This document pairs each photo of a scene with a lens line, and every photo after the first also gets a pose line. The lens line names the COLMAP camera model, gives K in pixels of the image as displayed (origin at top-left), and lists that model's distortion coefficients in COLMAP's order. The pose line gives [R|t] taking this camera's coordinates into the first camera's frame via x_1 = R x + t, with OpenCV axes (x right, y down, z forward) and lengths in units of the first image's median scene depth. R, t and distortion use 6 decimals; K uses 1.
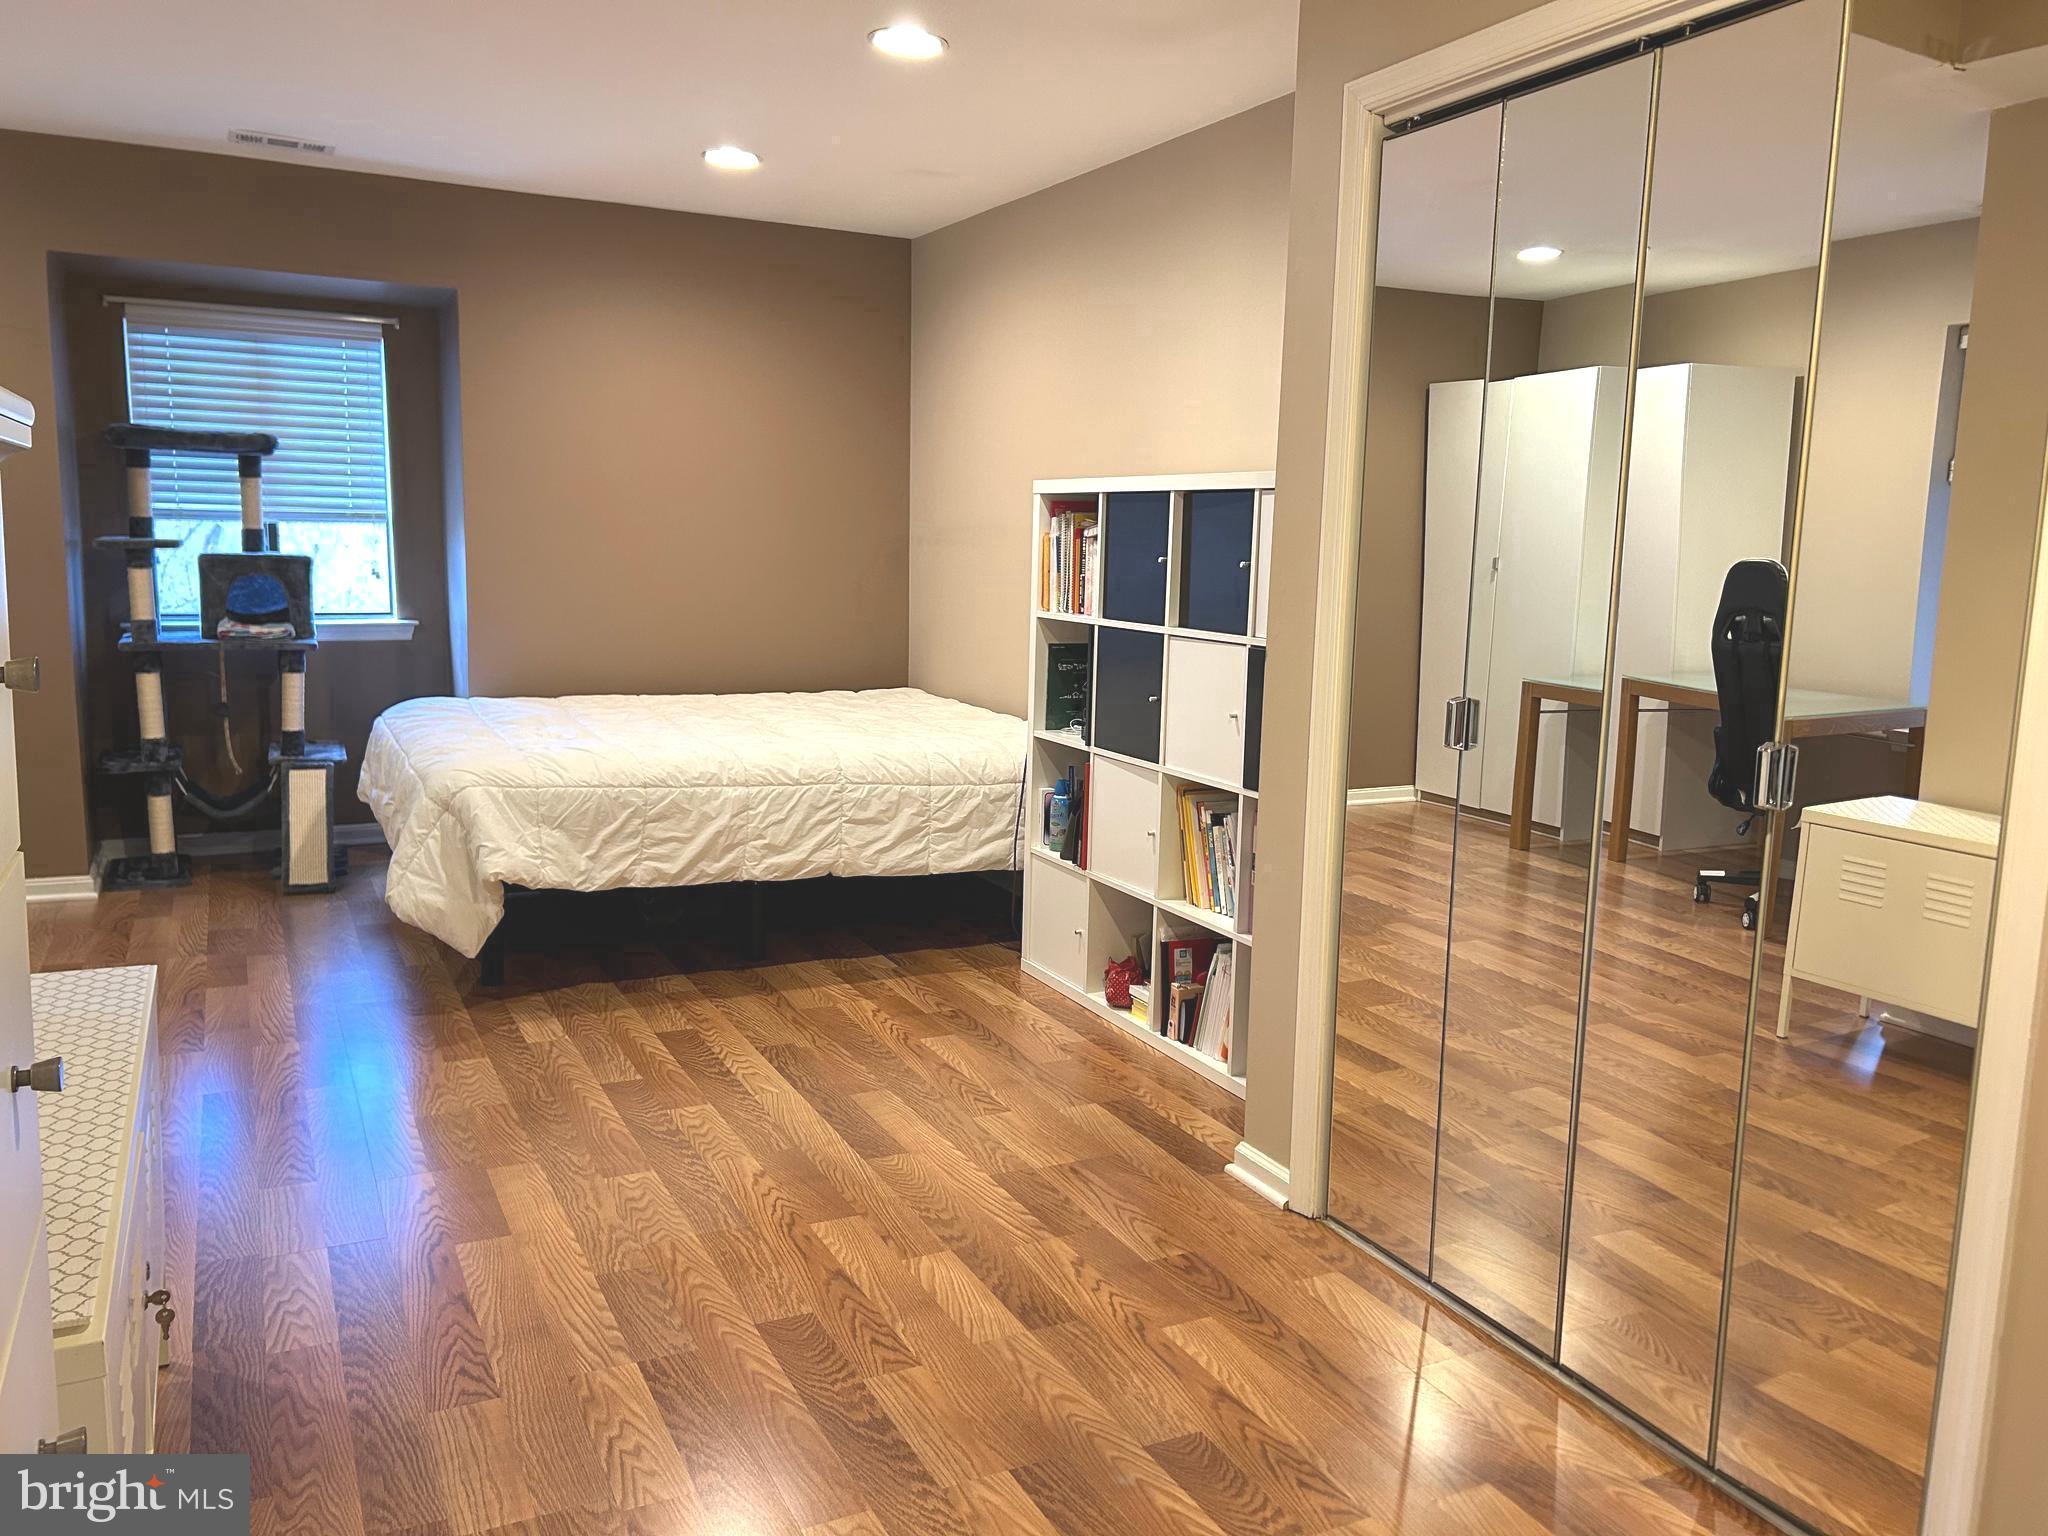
lens RADIAL K [[1550.0, 0, 1028.2], [0, 1550.0, 755.3], [0, 0, 1]] dist [0.061692, -0.047151]
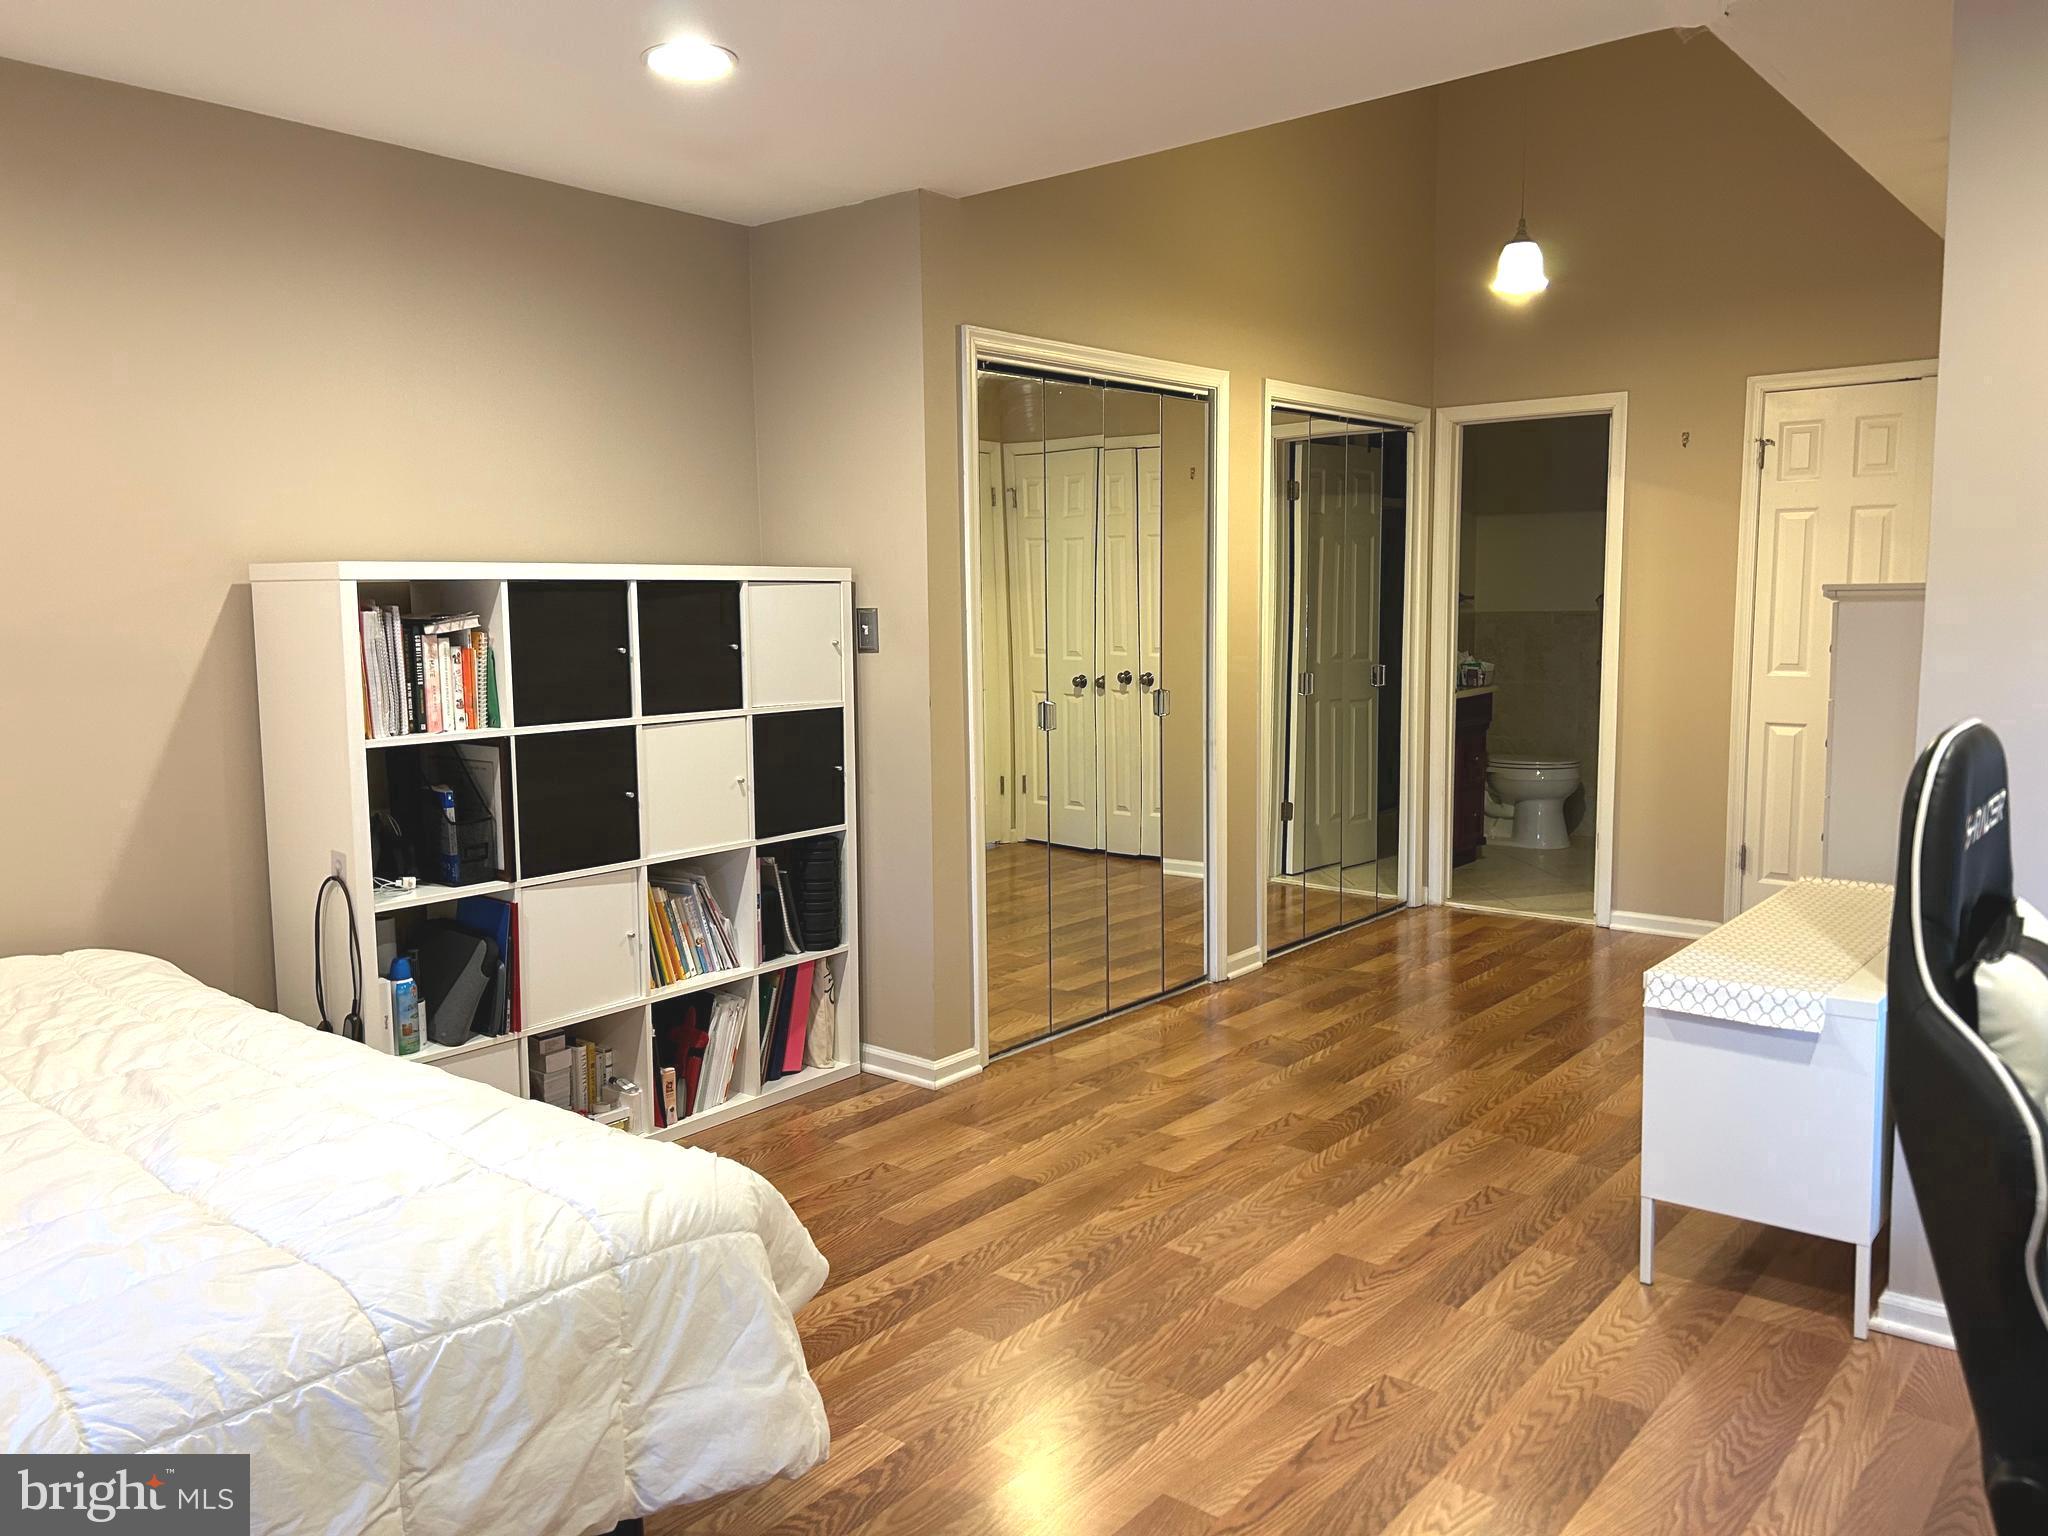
lens RADIAL K [[1550.0, 0, 1028.2], [0, 1550.0, 755.3], [0, 0, 1]] dist [0.061692, -0.047151]
pose [[-0.407861, -0.121194, 0.904965, -0.806956], [0.129641, 0.973422, 0.188791, -0.190348], [-0.903793, 0.194321, -0.381310, 1.033647]]
